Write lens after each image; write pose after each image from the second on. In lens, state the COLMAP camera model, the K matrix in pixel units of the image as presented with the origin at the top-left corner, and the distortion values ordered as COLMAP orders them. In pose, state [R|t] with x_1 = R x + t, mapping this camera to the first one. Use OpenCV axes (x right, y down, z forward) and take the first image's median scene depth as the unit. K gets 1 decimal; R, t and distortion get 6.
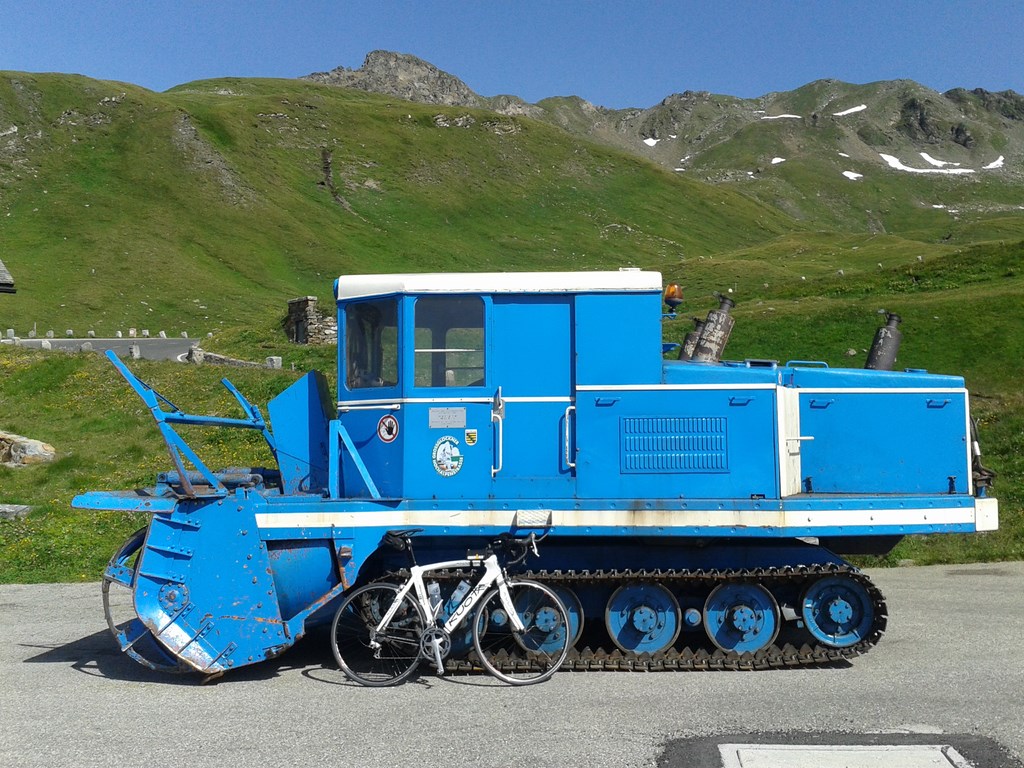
lens RADIAL K [[1004.9, 0, 516.4], [0, 1004.9, 369.5], [0, 0, 1]] dist [0.210088, -0.531396]
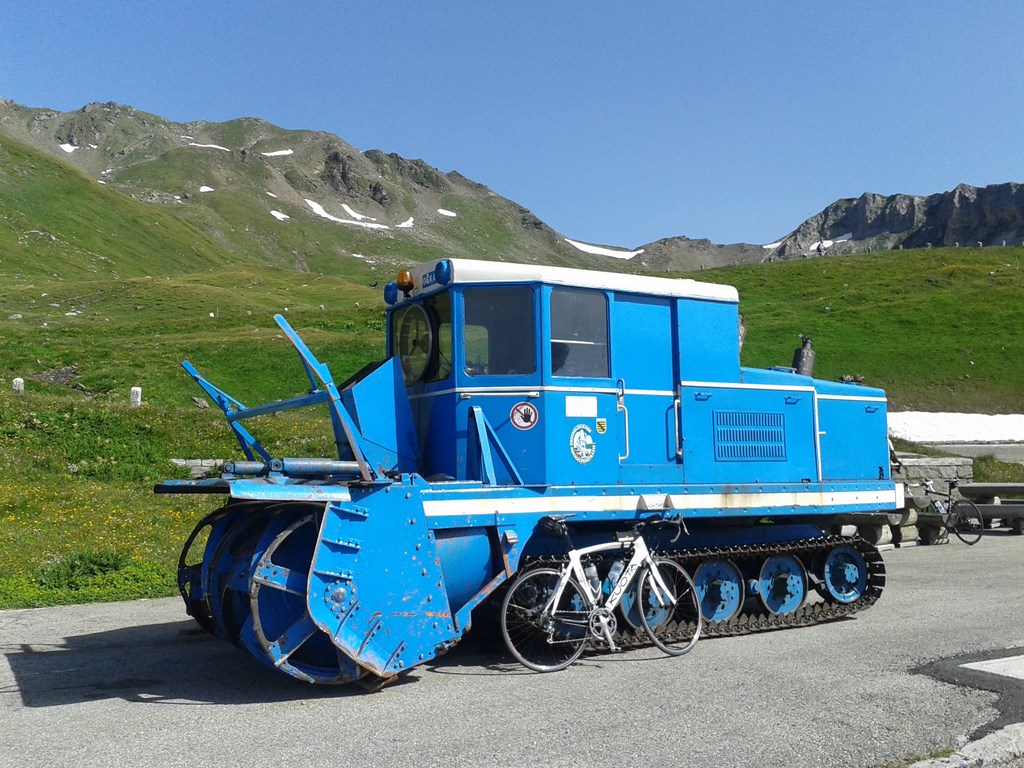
lens RADIAL K [[1004.9, 0, 516.4], [0, 1004.9, 369.5], [0, 0, 1]] dist [0.210088, -0.531396]
pose [[0.844825, 0.052766, 0.532434, -0.679371], [-0.036015, 0.998476, -0.041806, 0.055828], [-0.533829, 0.016143, 0.845438, 0.163984]]
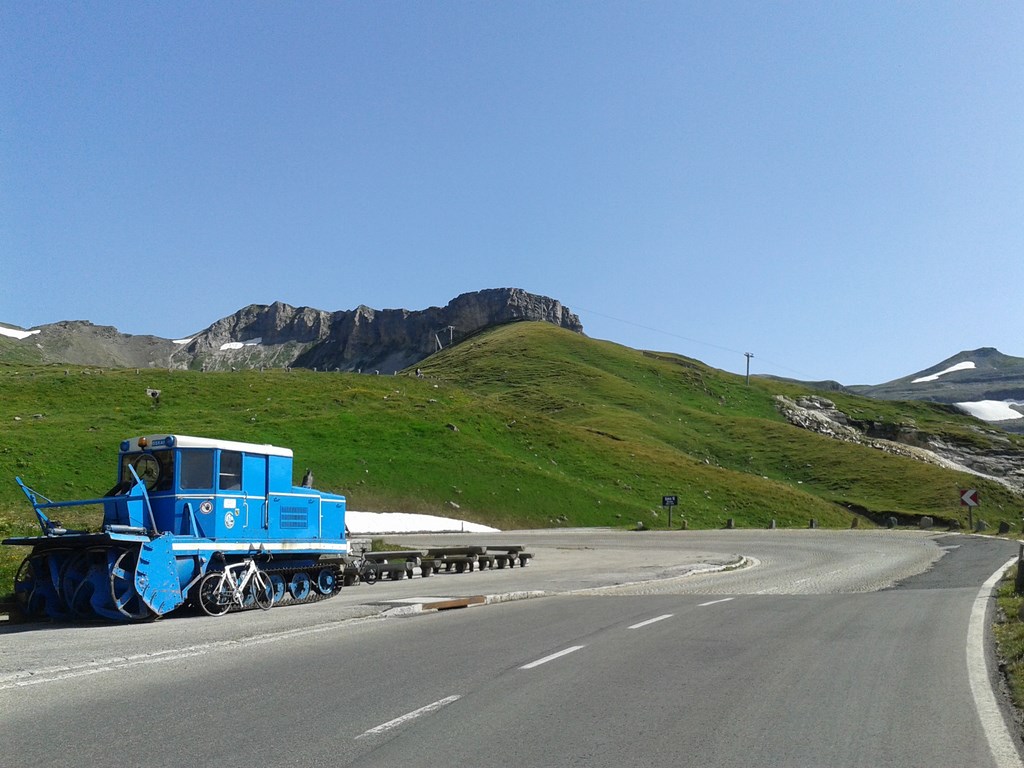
lens RADIAL K [[1004.9, 0, 516.4], [0, 1004.9, 369.5], [0, 0, 1]] dist [0.210088, -0.531396]
pose [[0.422401, 0.163873, 0.891472, -1.963406], [-0.042787, 0.986030, -0.160982, 0.094532], [-0.905398, 0.029855, 0.423512, -0.620356]]
